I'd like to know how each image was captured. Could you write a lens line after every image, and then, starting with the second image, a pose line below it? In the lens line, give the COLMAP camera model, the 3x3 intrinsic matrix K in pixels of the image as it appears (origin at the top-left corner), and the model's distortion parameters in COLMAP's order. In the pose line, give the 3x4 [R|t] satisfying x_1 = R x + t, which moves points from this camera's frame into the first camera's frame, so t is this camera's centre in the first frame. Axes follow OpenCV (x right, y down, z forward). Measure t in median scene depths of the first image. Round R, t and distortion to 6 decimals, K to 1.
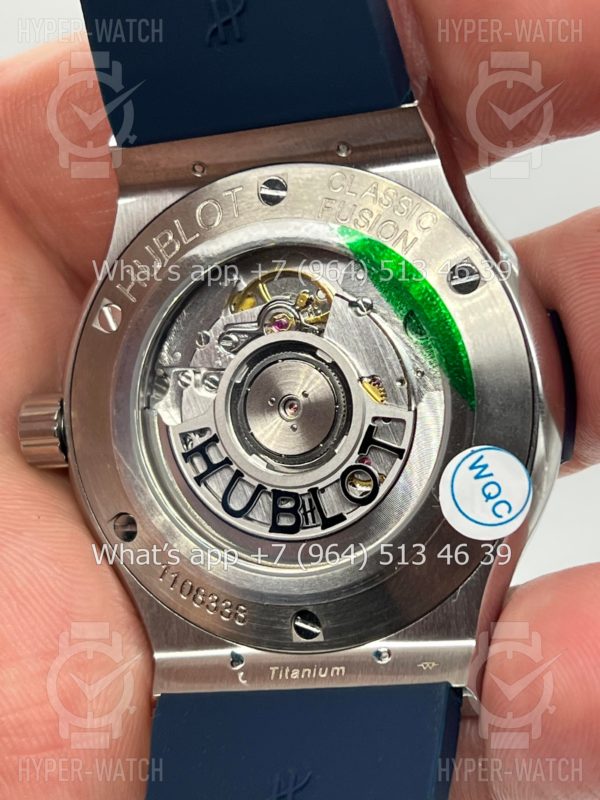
lens RADIAL K [[1816.9, 0, 300.0], [0, 1816.9, 400.0], [0, 0, 1]] dist [0.129152, -0.031324]
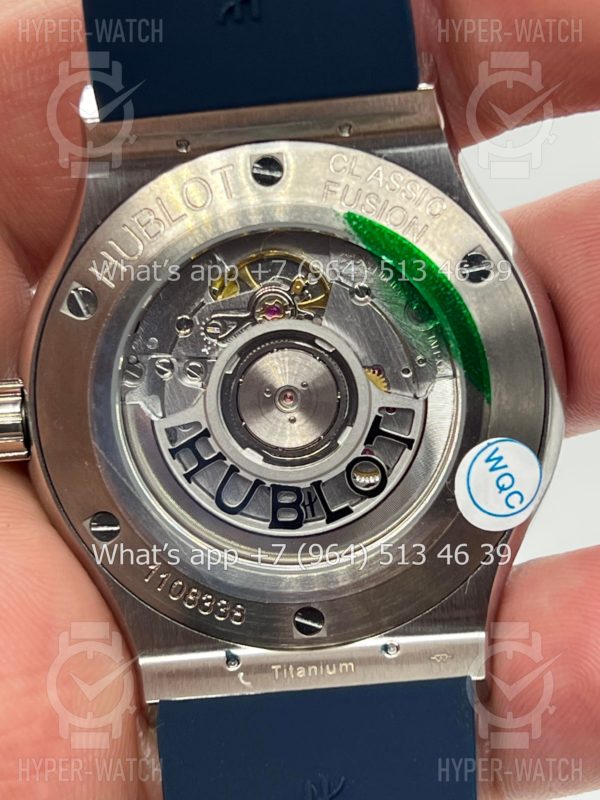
lens RADIAL K [[1816.9, 0, 300.0], [0, 1816.9, 400.0], [0, 0, 1]] dist [0.129152, -0.031324]
pose [[0.959061, -0.037848, 0.280659, -0.270261], [0.007233, 0.993980, 0.109323, -0.100758], [-0.283107, -0.102817, 0.953561, 0.084940]]
